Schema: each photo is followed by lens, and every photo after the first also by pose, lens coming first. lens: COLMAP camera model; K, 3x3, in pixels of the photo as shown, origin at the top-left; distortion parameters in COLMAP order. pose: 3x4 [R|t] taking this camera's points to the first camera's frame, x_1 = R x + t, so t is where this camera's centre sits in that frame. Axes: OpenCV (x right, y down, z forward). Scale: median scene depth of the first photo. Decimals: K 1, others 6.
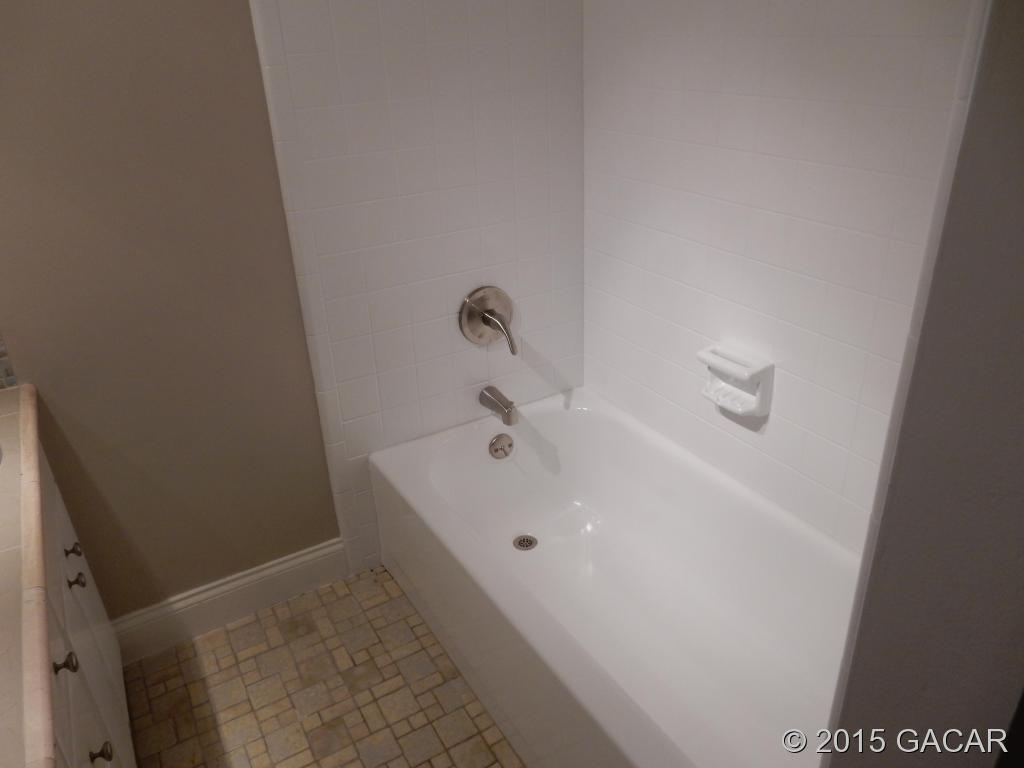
lens RADIAL K [[757.2, 0, 511.3], [0, 757.2, 384.1], [0, 0, 1]] dist [-0.013889, -0.000397]
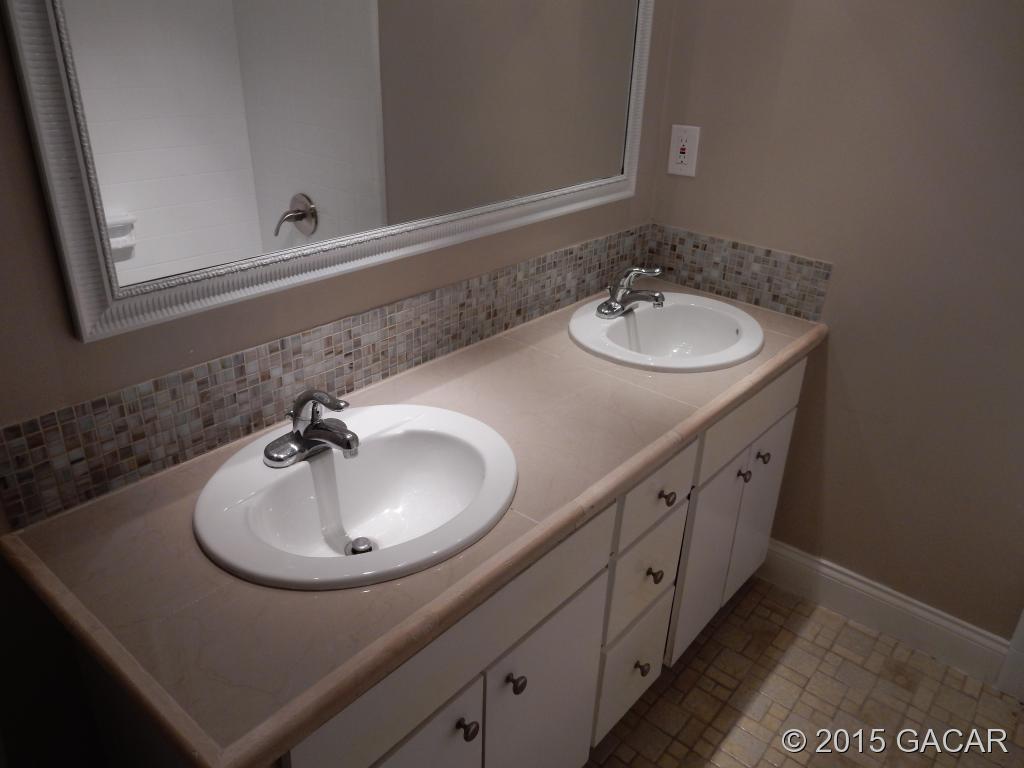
lens RADIAL K [[757.2, 0, 509.3], [0, 757.2, 383.9], [0, 0, 1]] dist [-0.013889, -0.000397]
pose [[0.321530, 0.459343, -0.828023, 0.181606], [-0.464500, 0.838527, 0.284801, -0.024965], [0.825141, 0.293045, 0.482977, 0.037344]]
